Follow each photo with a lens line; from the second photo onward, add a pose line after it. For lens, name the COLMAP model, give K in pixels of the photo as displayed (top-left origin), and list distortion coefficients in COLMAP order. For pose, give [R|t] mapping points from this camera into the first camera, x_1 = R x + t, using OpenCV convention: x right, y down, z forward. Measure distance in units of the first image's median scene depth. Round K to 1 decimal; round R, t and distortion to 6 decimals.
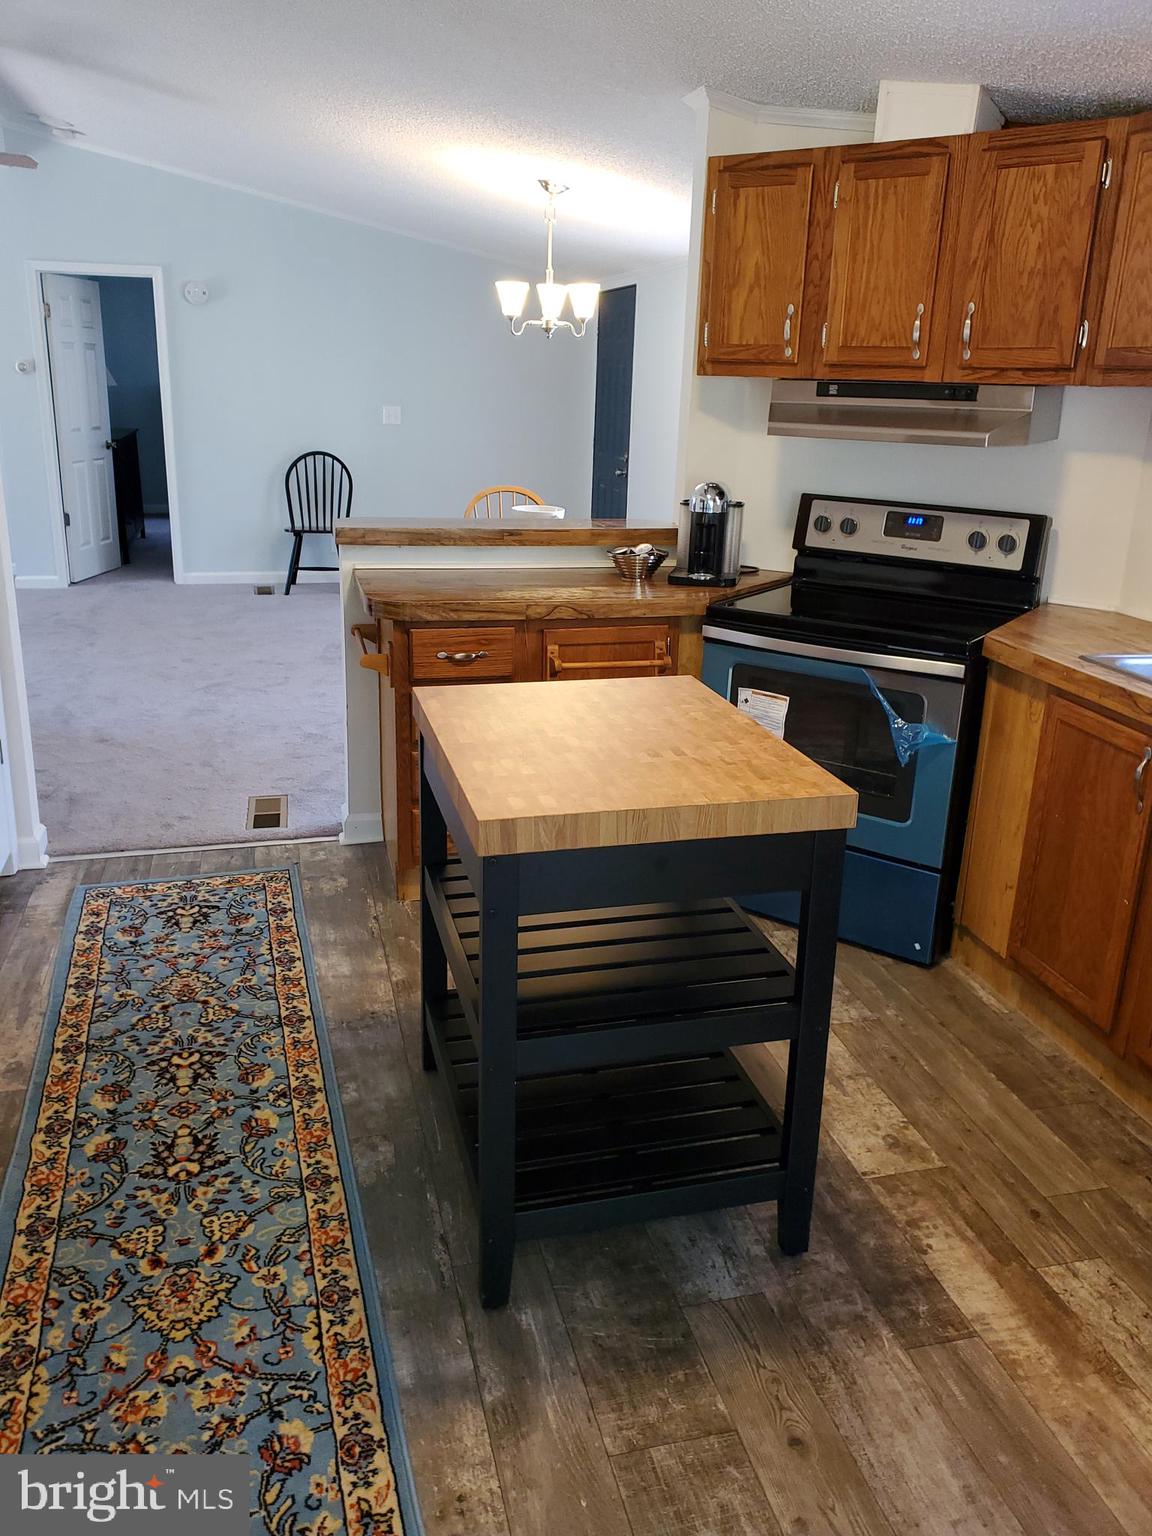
lens RADIAL K [[1197.3, 0, 579.8], [0, 1197.3, 755.9], [0, 0, 1]] dist [-0.005636, 0.009548]
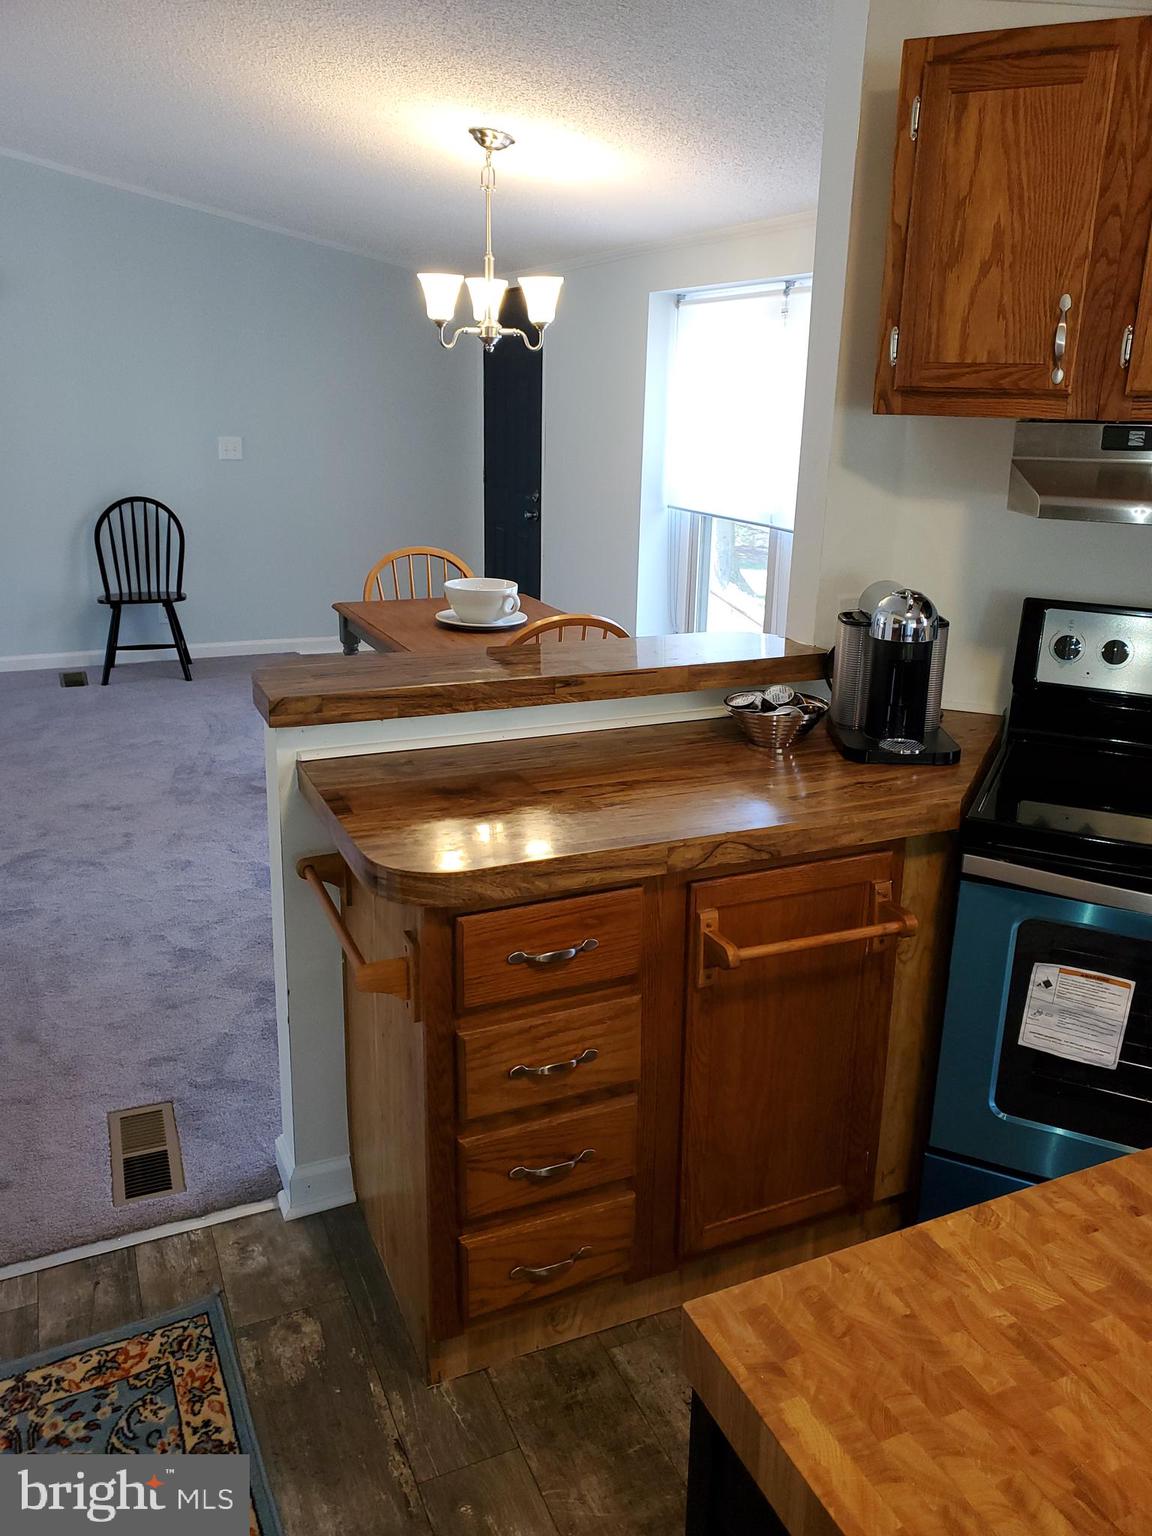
lens RADIAL K [[1180.3, 0, 581.4], [0, 1180.3, 740.9], [0, 0, 1]] dist [-0.040211, 0.086516]
pose [[0.984443, -0.058132, 0.165808, -0.167207], [0.060472, 0.998128, -0.009099, -0.171706], [-0.164969, 0.018984, 0.986116, 0.485557]]
